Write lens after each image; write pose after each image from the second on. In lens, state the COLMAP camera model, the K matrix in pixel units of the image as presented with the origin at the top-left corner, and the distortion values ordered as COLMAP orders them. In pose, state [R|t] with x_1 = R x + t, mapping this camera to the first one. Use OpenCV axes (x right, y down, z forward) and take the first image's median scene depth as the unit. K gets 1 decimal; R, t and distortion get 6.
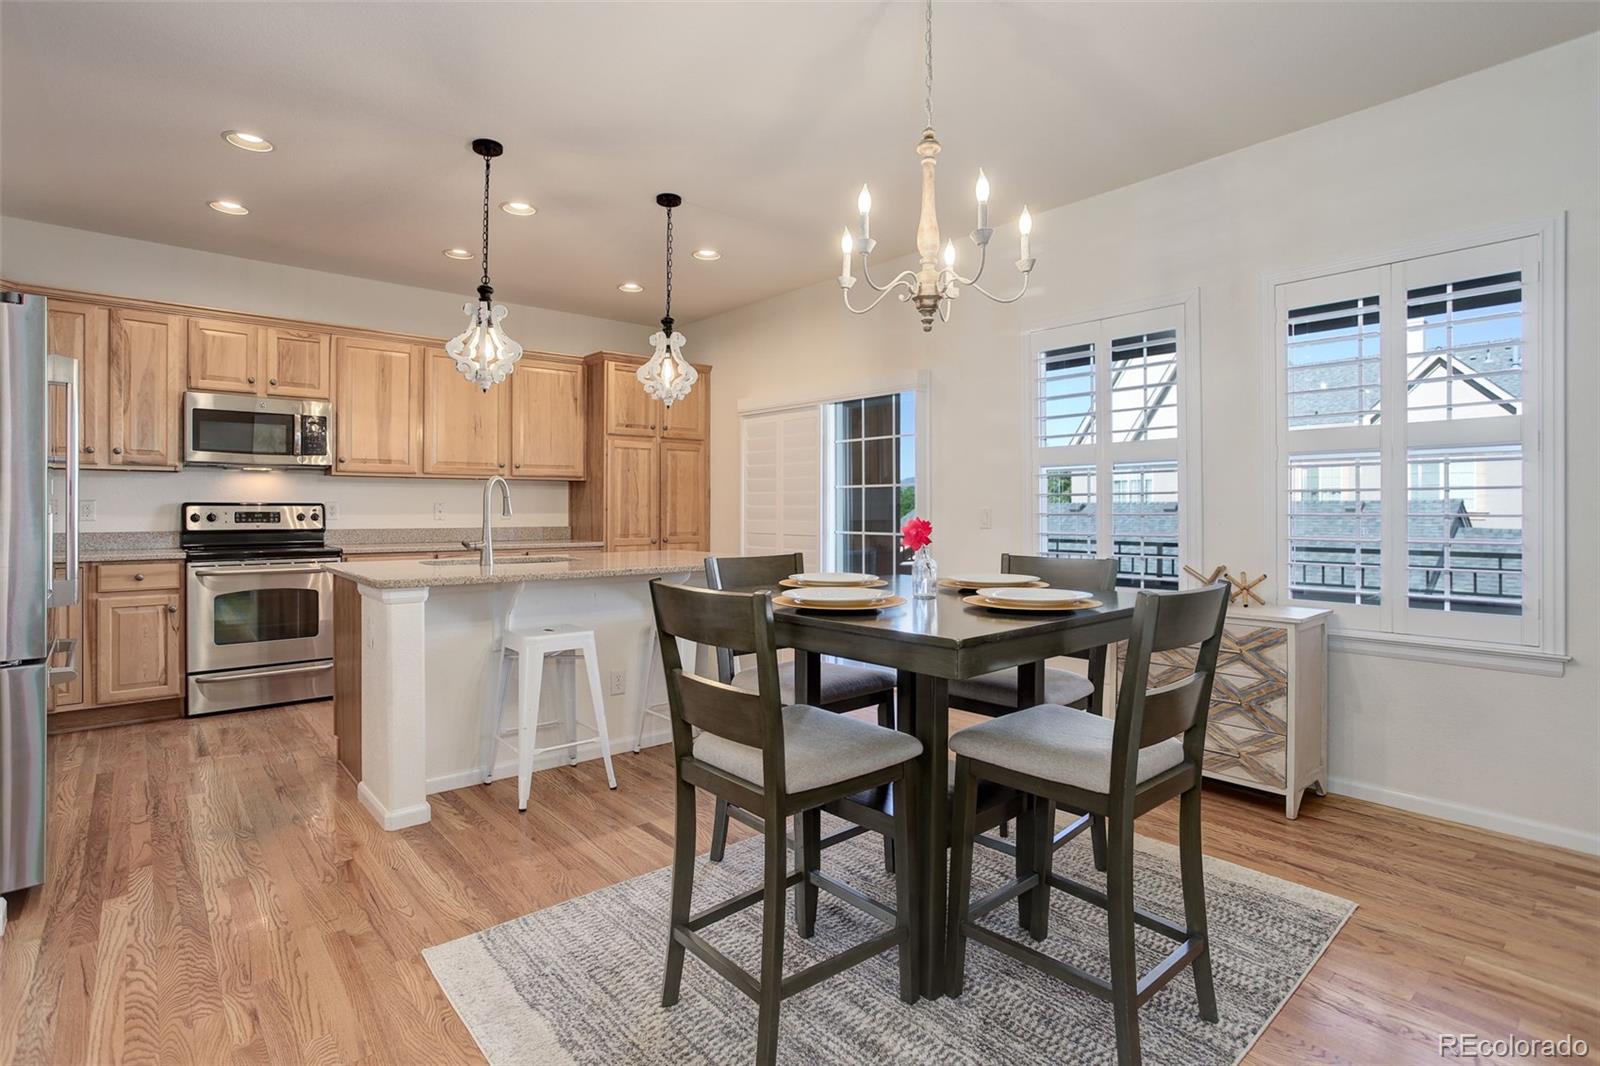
lens RADIAL K [[809.5, 0, 798.4], [0, 809.5, 506.3], [0, 0, 1]] dist [-0.002093, -0.000092]
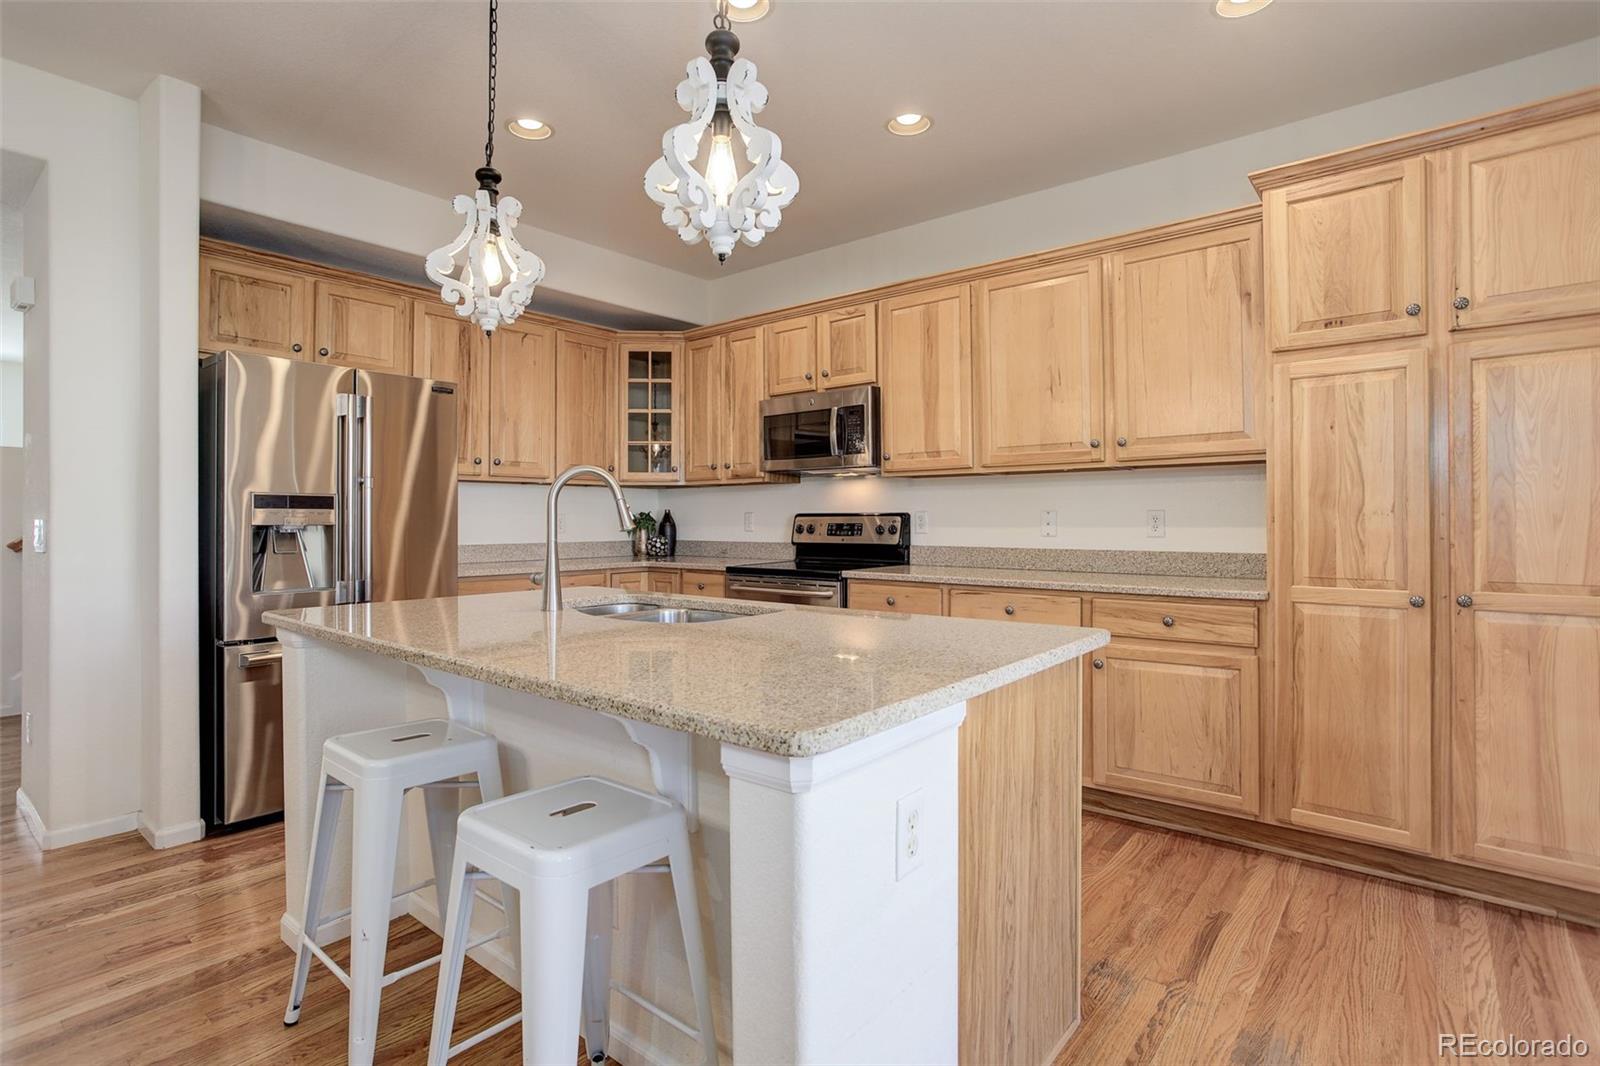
lens RADIAL K [[807.5, 0, 792.0], [0, 807.5, 517.5], [0, 0, 1]] dist [-0.021262, 0.000239]
pose [[0.162926, -0.005731, -0.986622, 0.186507], [0.005415, 0.999973, -0.004915, 0.004253], [0.986623, -0.004542, 0.162953, 0.776590]]
